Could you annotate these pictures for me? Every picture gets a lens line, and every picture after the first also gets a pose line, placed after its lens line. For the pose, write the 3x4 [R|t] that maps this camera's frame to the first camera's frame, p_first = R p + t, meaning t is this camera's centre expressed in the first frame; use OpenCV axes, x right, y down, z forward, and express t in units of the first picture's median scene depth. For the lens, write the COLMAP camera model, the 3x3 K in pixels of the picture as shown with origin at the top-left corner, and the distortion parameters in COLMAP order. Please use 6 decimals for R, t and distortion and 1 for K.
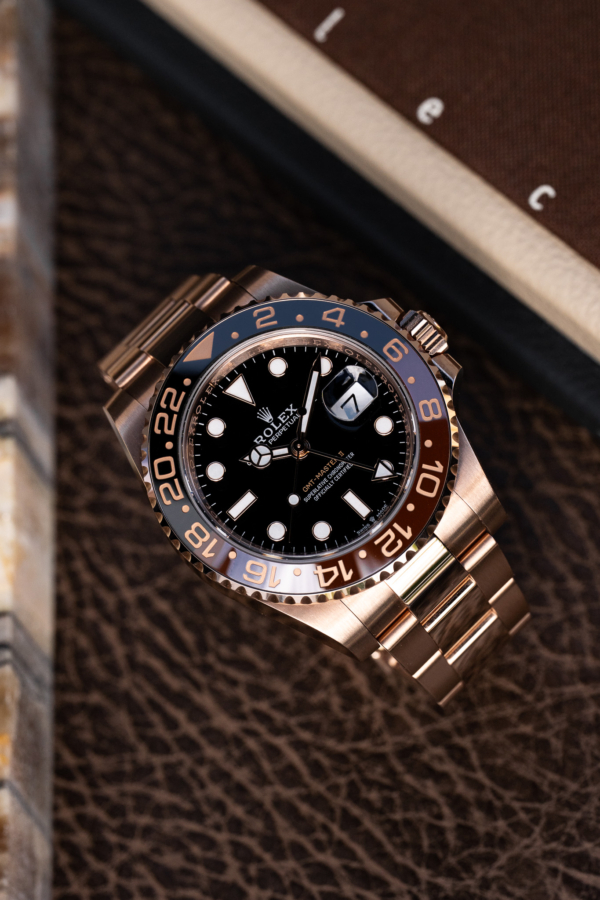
lens RADIAL K [[4470.4, 0, 284.4], [0, 4470.4, 450.1], [0, 0, 1]] dist [1.386768, -17.459168]
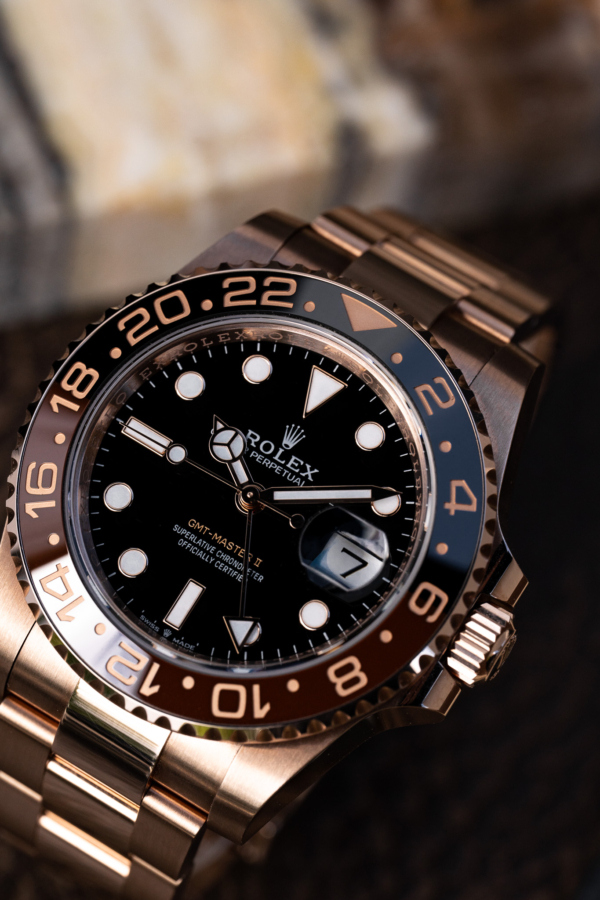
lens RADIAL K [[4470.4, 0, 284.4], [0, 4470.4, 450.1], [0, 0, 1]] dist [1.386768, -17.459168]
pose [[0.230894, 0.956203, -0.179901, 0.114346], [-0.932174, 0.270381, 0.240720, -0.162737], [0.278819, 0.112118, 0.953776, 0.382116]]
